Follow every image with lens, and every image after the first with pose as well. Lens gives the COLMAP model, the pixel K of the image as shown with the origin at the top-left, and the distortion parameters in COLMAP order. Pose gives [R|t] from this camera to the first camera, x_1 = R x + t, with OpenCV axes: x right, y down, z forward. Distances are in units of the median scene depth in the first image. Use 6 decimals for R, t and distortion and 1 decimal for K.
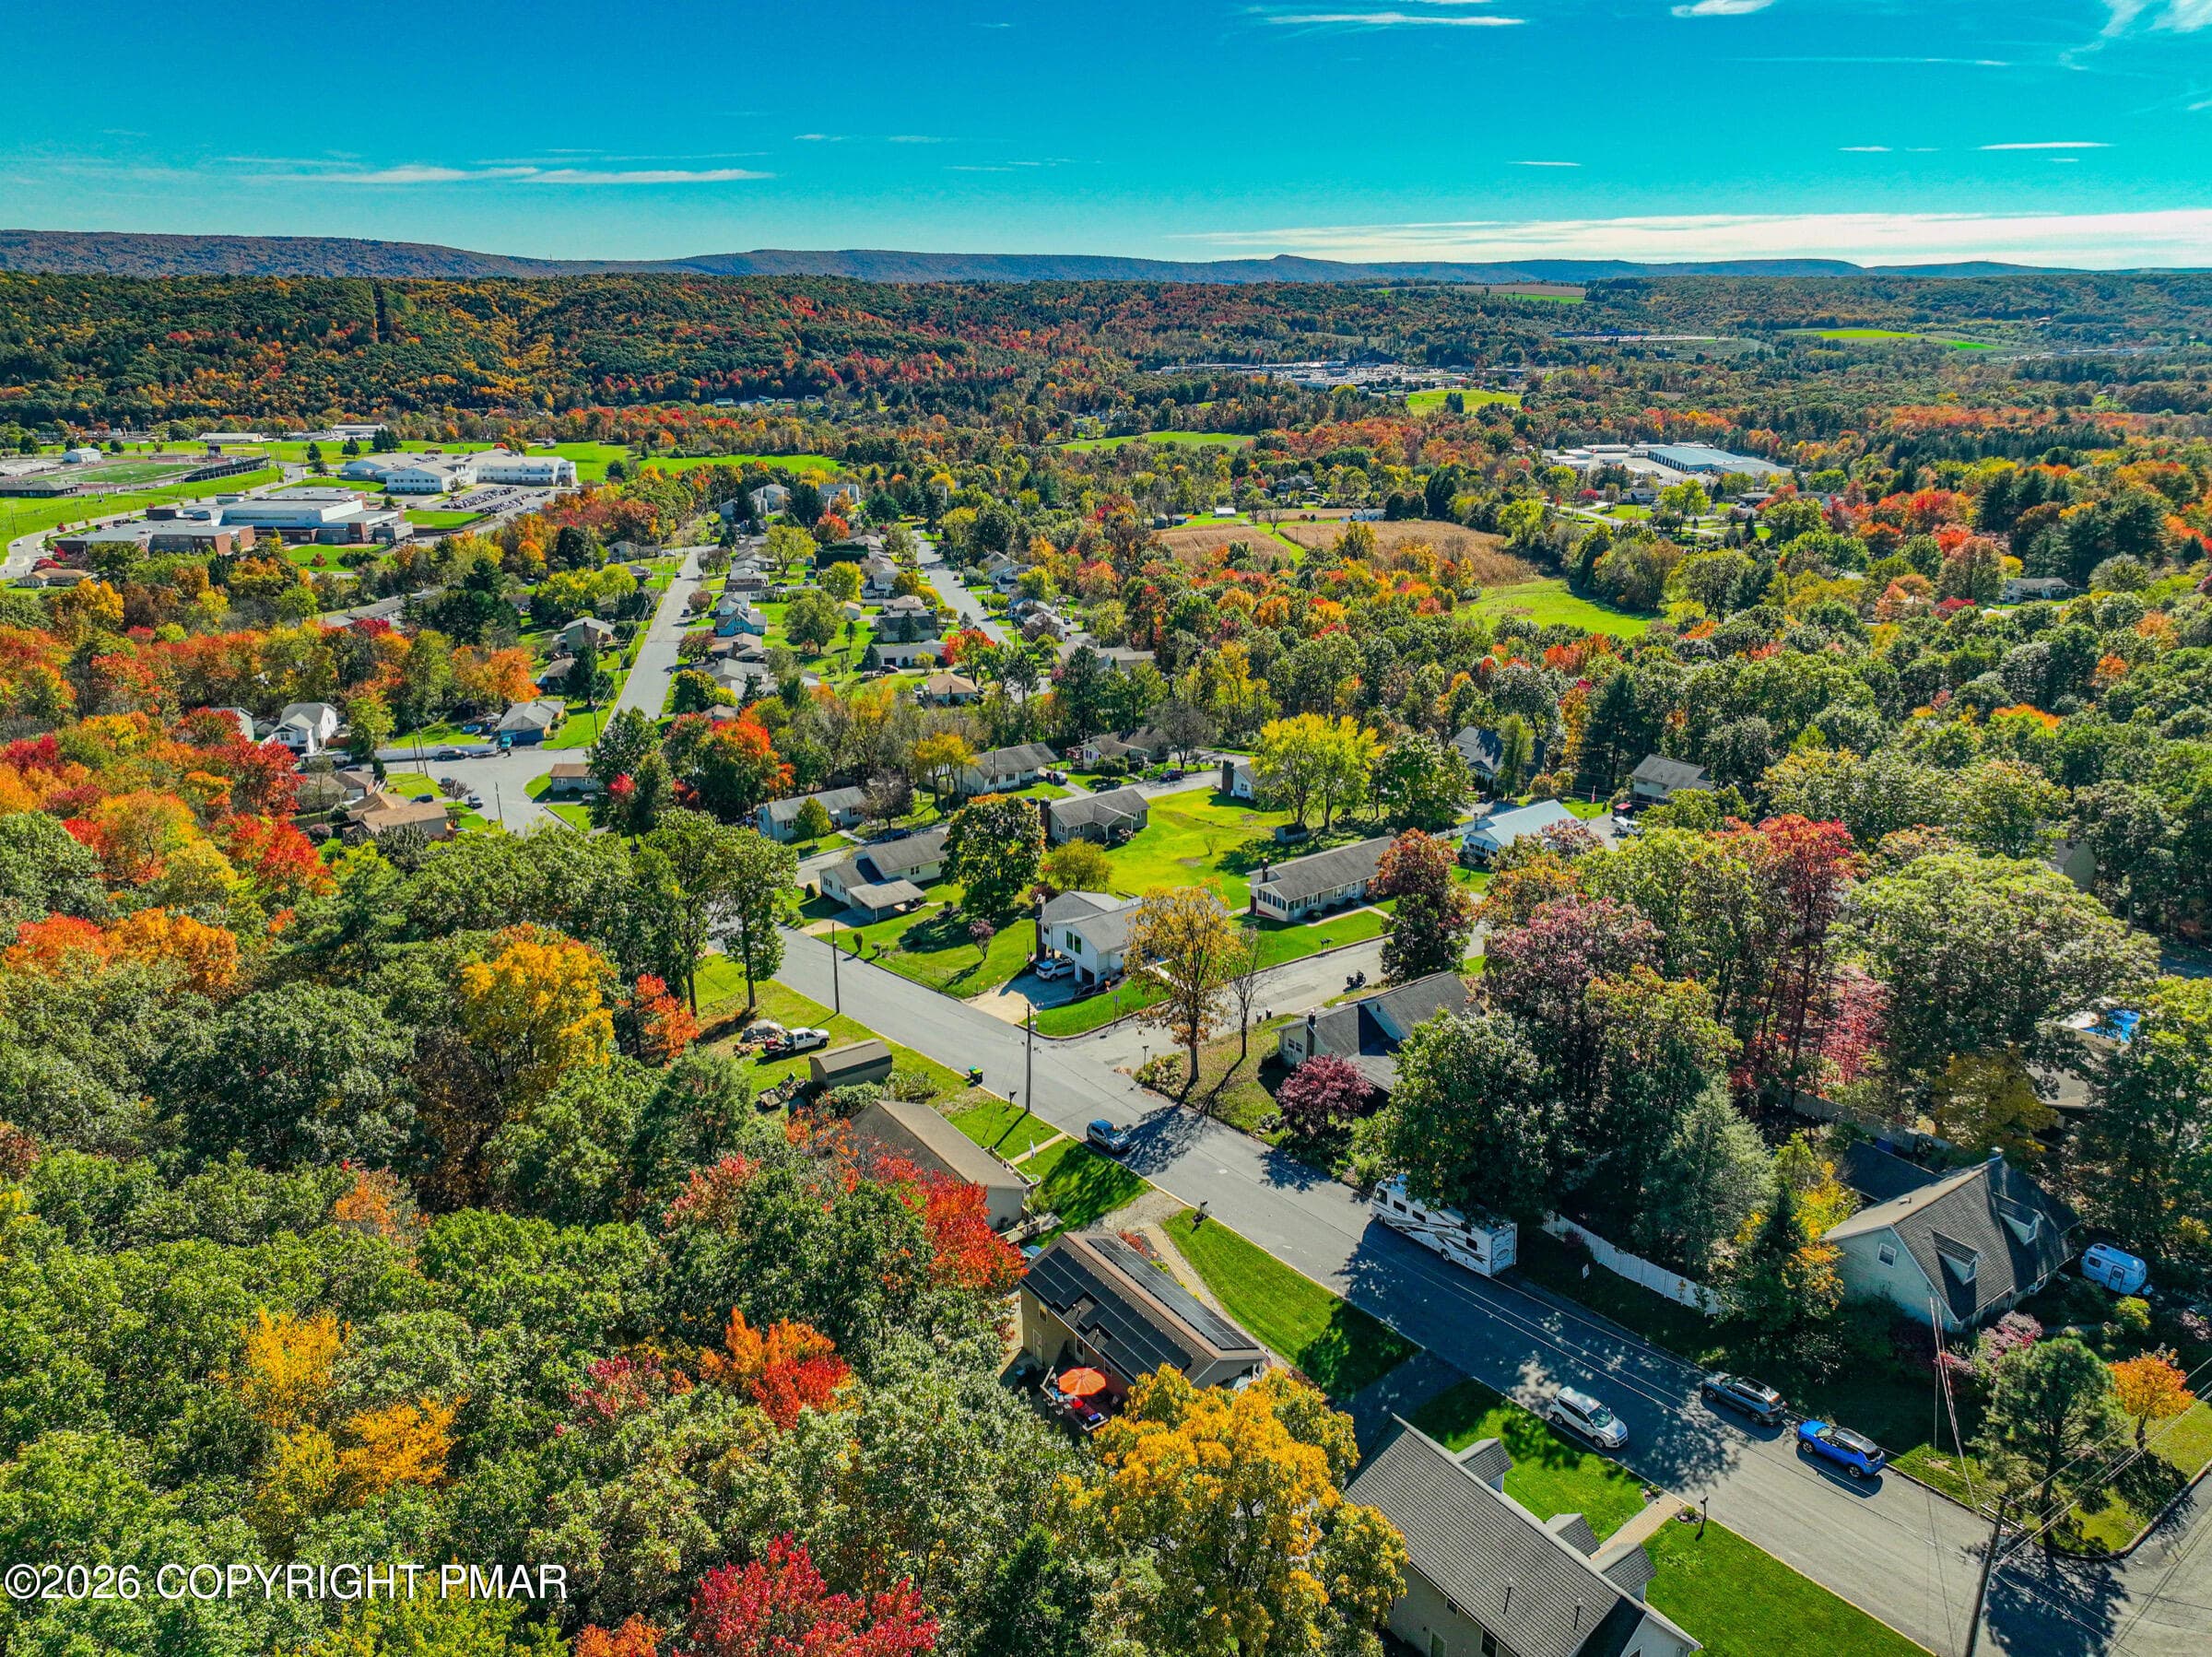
lens RADIAL K [[1553.1, 0, 1098.8], [0, 1553.1, 841.7], [0, 0, 1]] dist [0.004814, 0.016465]
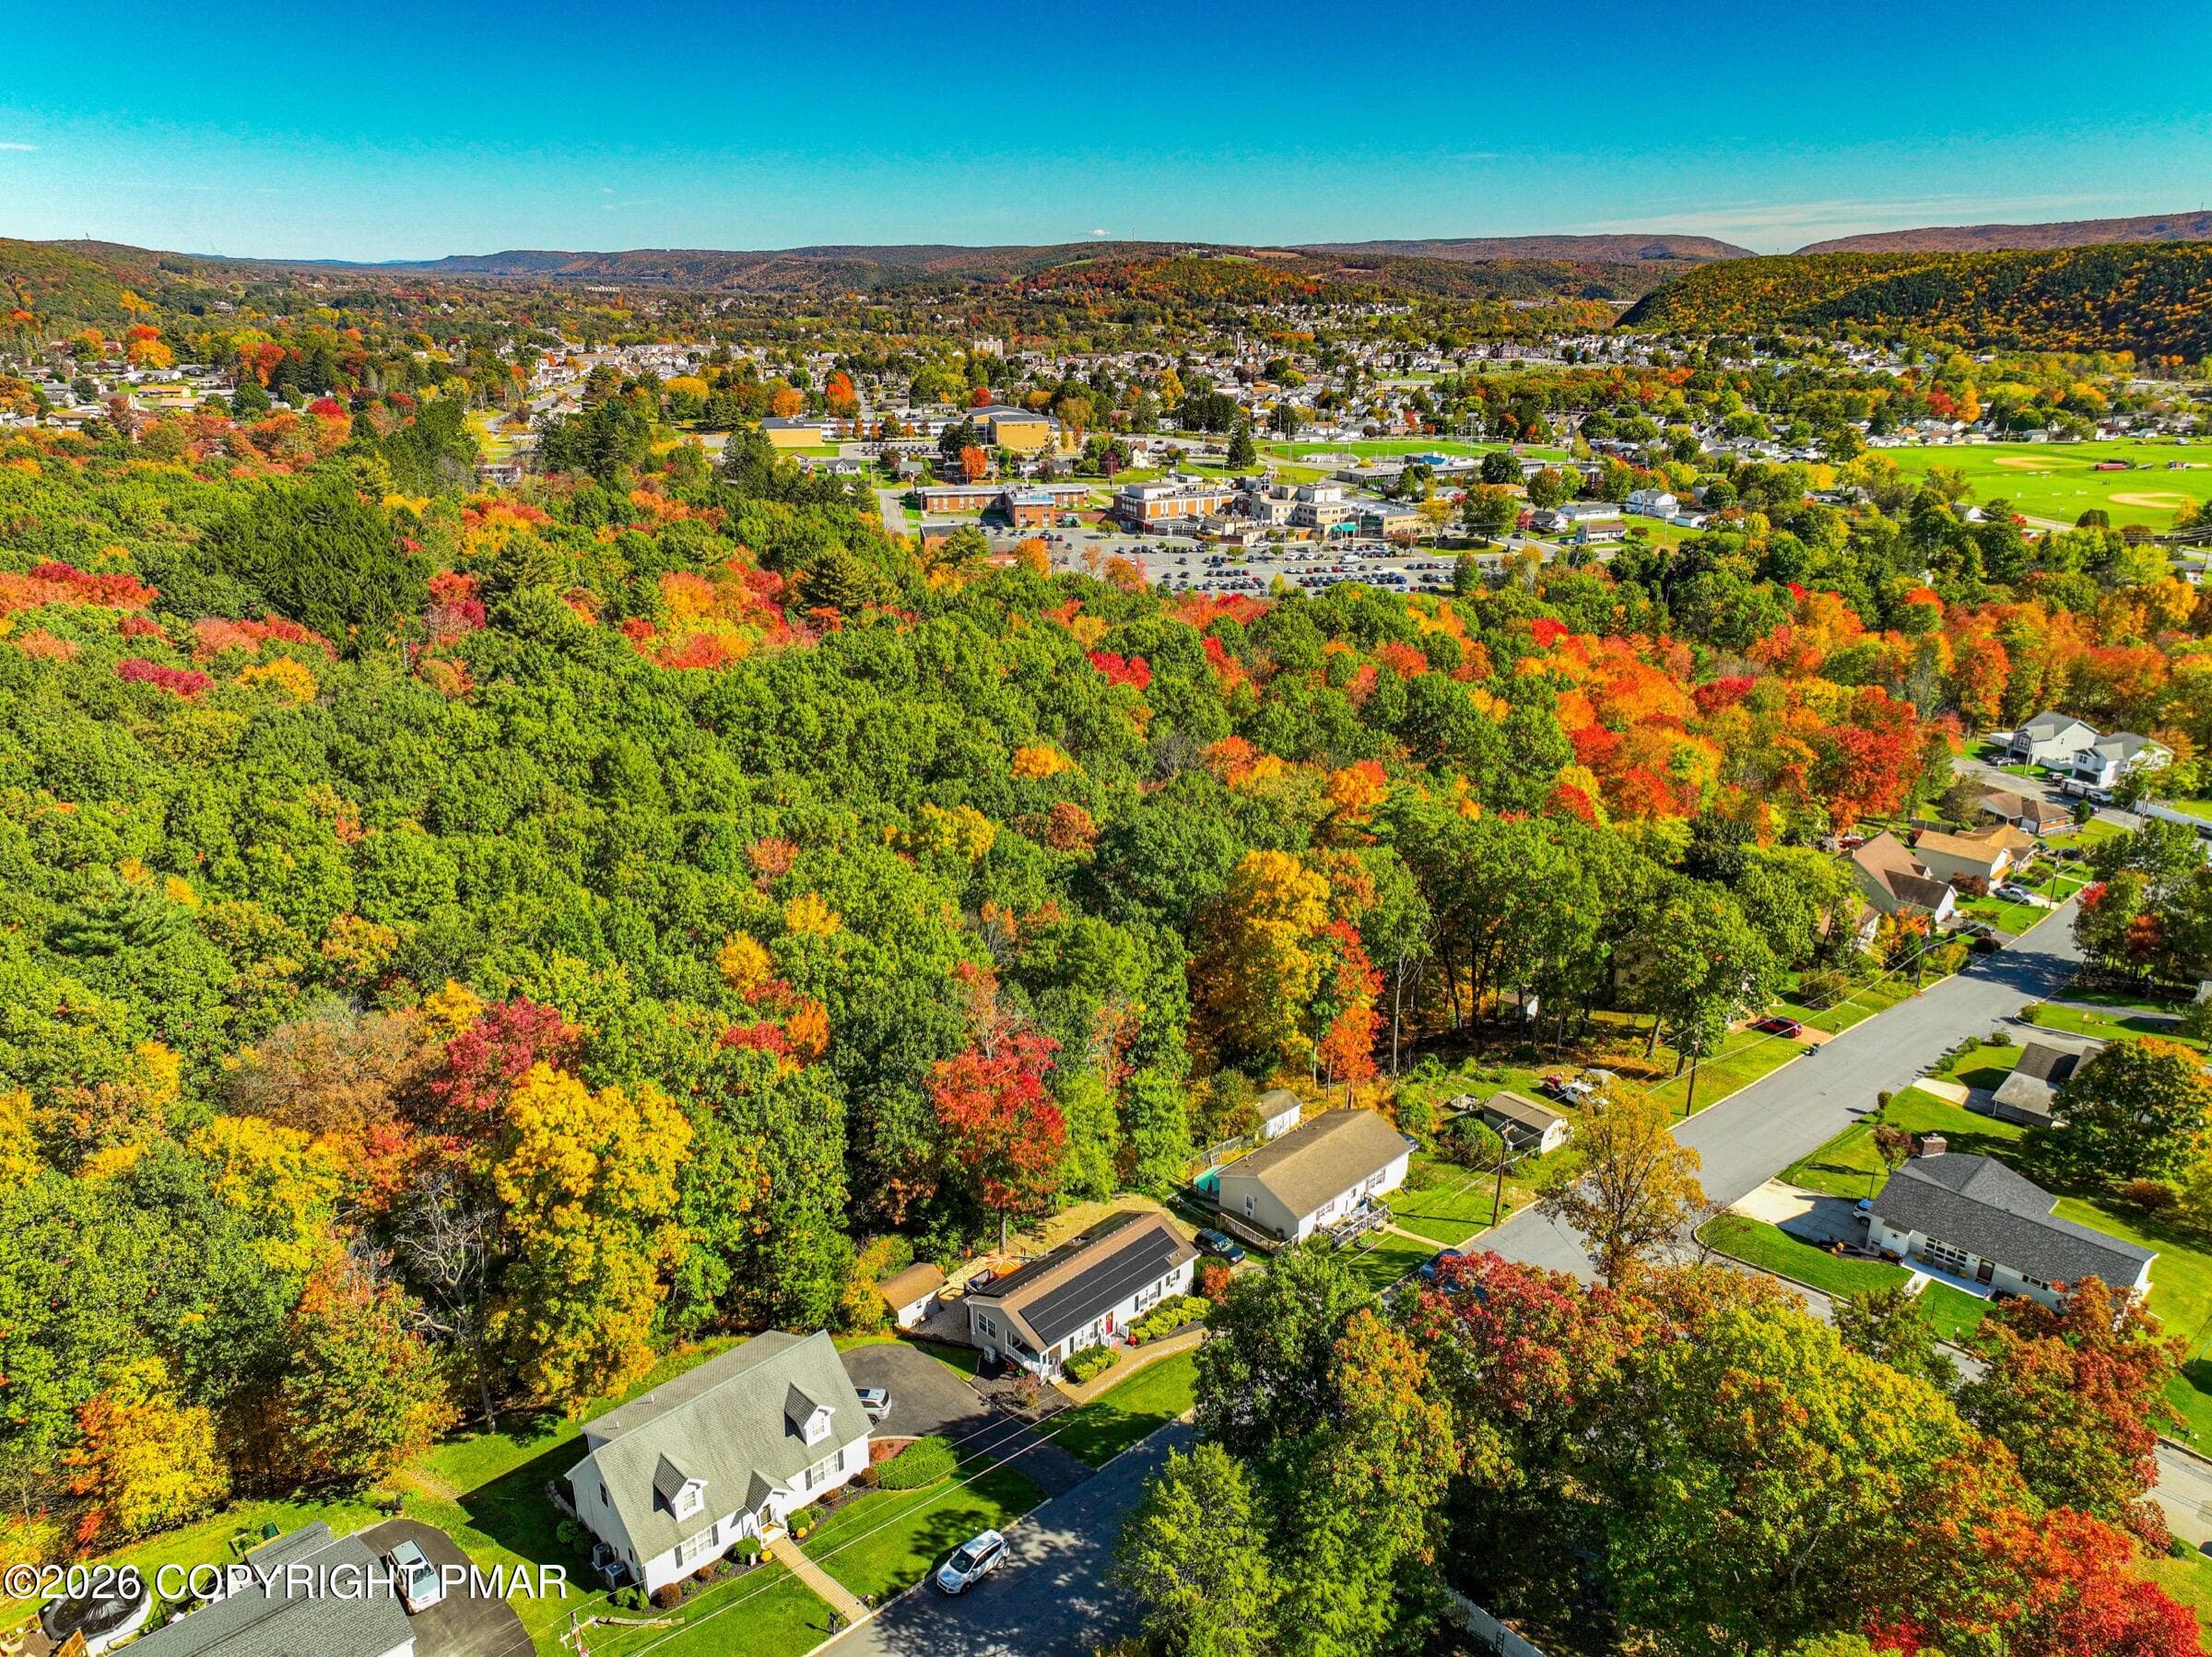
lens RADIAL K [[1553.1, 0, 1108.7], [0, 1553.1, 816.4], [0, 0, 1]] dist [0.004814, 0.016465]
pose [[0.161847, 0.327873, -0.930755, 0.551792], [-0.322100, 0.909084, 0.264230, -0.177389], [0.932768, 0.257032, 0.252741, 0.354567]]
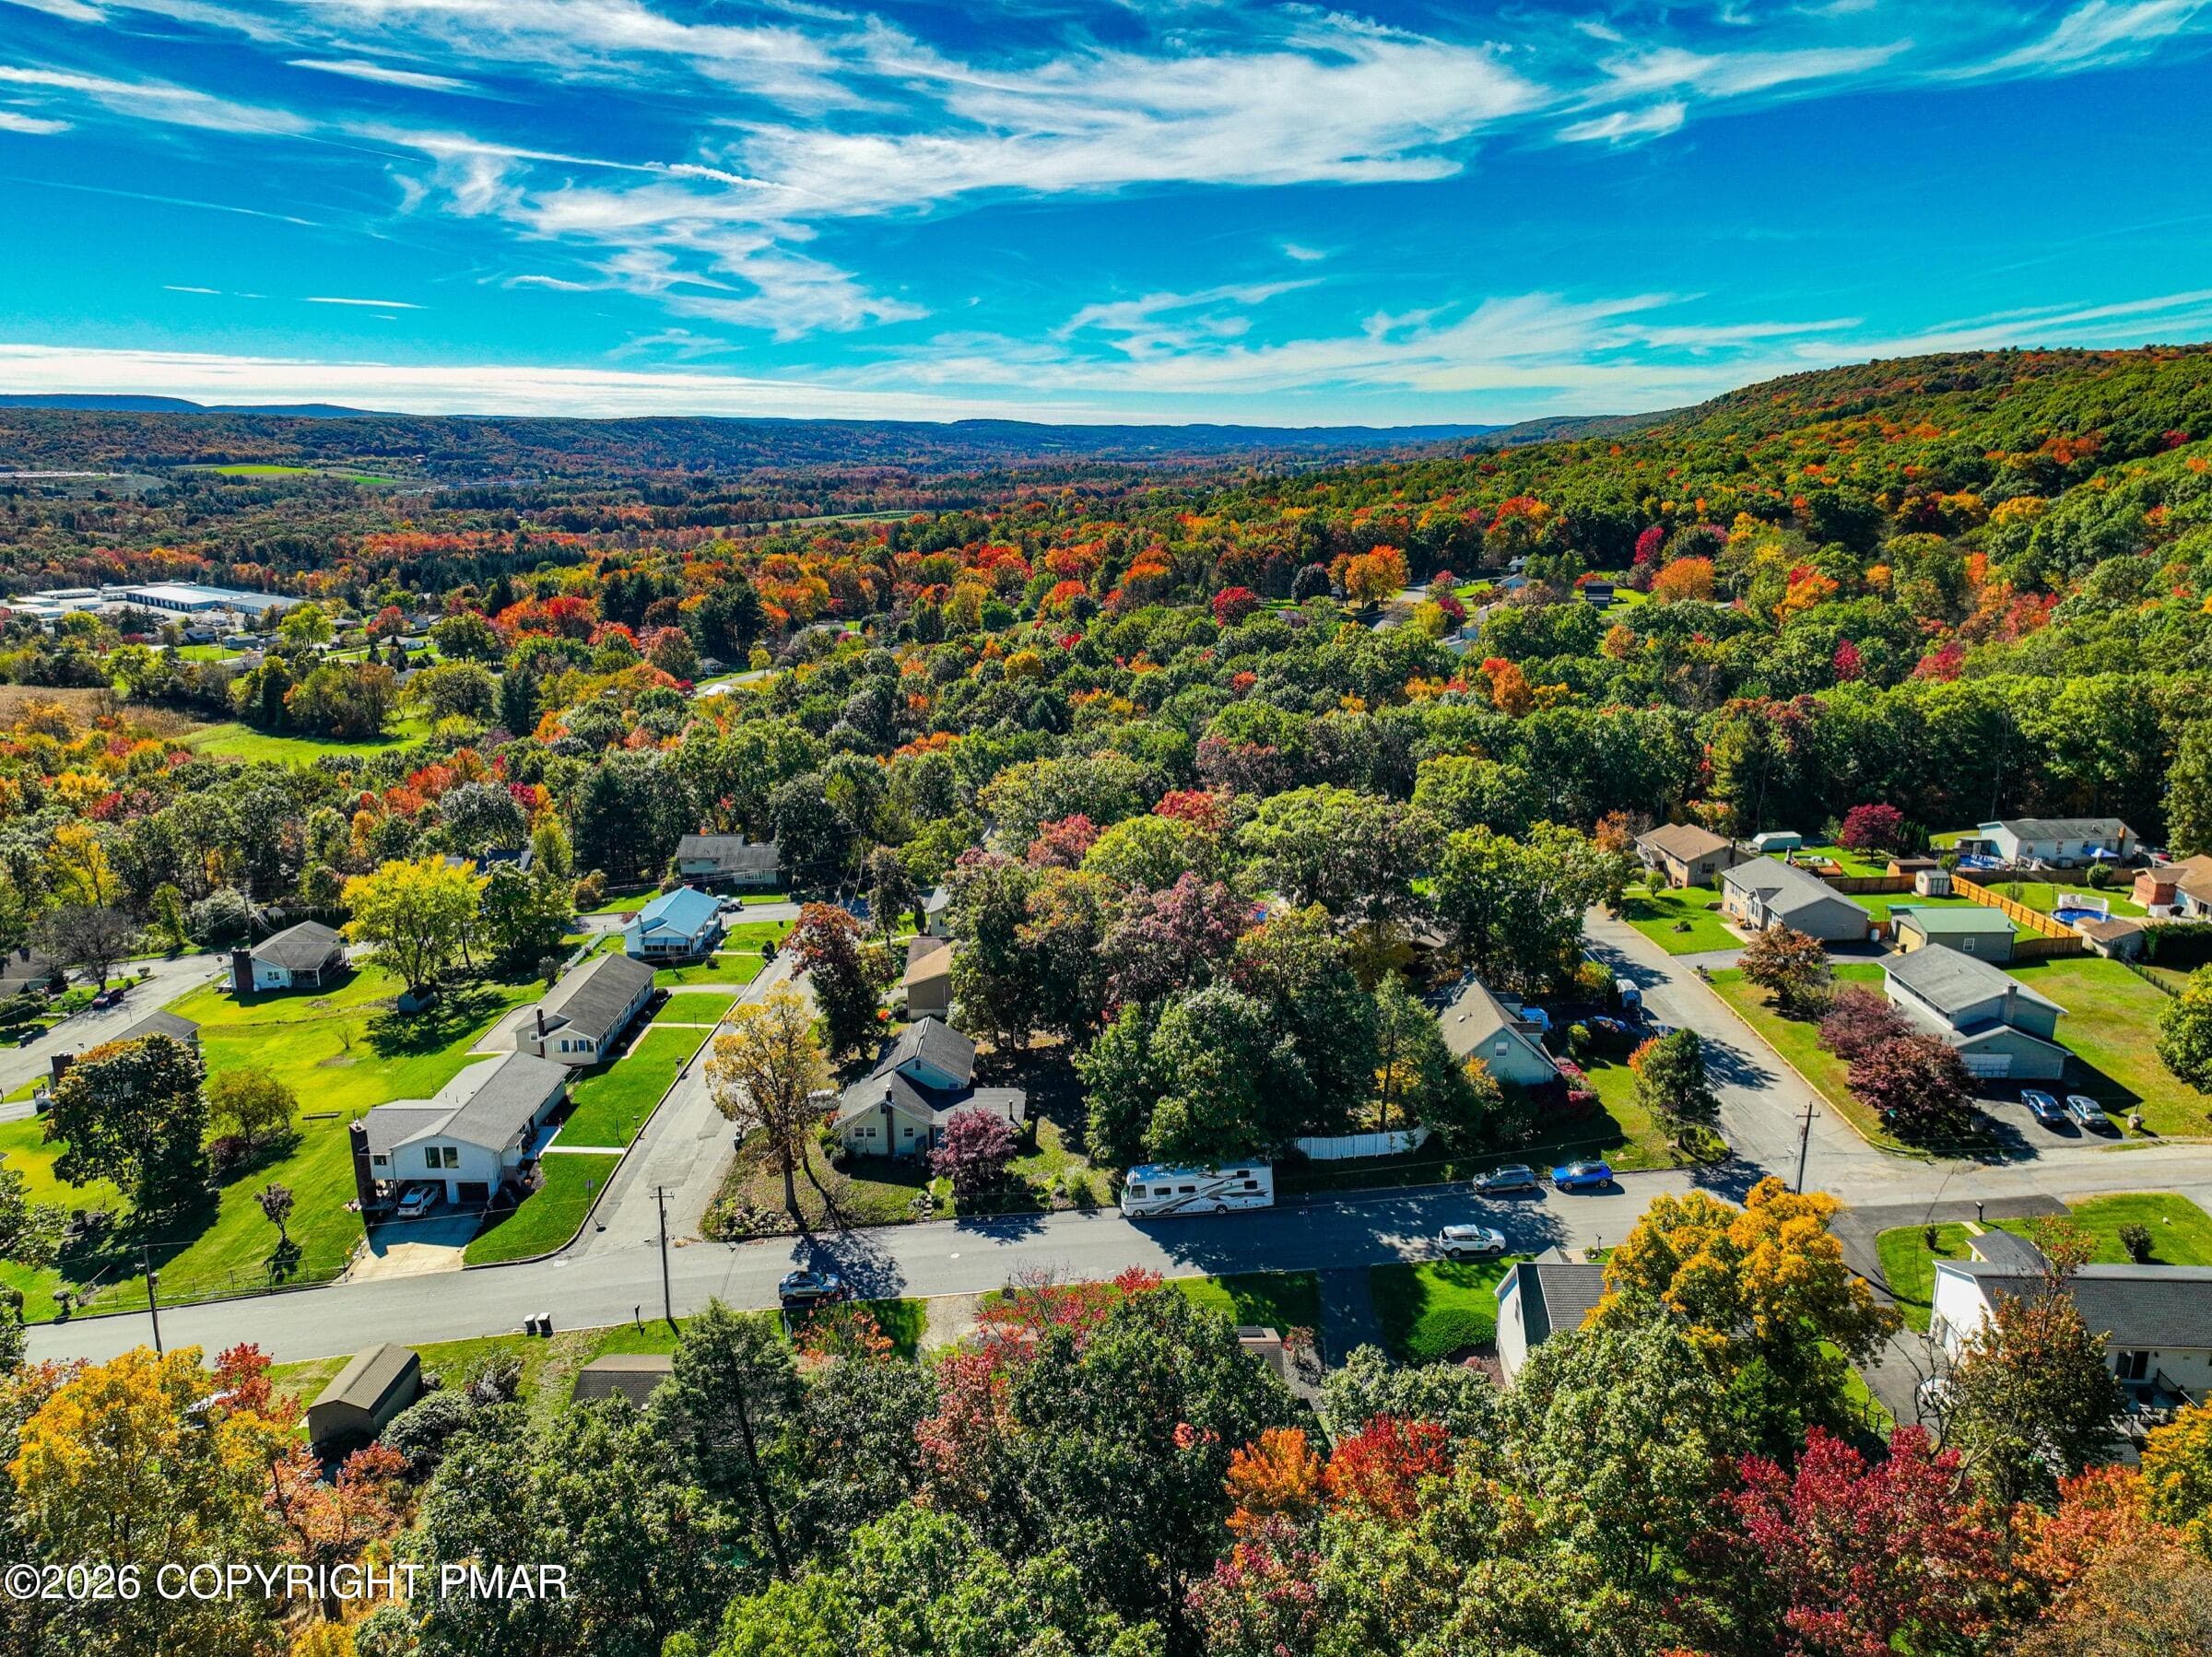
lens RADIAL K [[1553.1, 0, 1105.4], [0, 1553.1, 849.4], [0, 0, 1]] dist [0.004814, 0.016465]
pose [[0.584342, -0.206671, 0.784750, -0.382066], [0.266858, 0.962183, 0.054691, -0.037009], [-0.766376, 0.177459, 0.617395, 0.203364]]
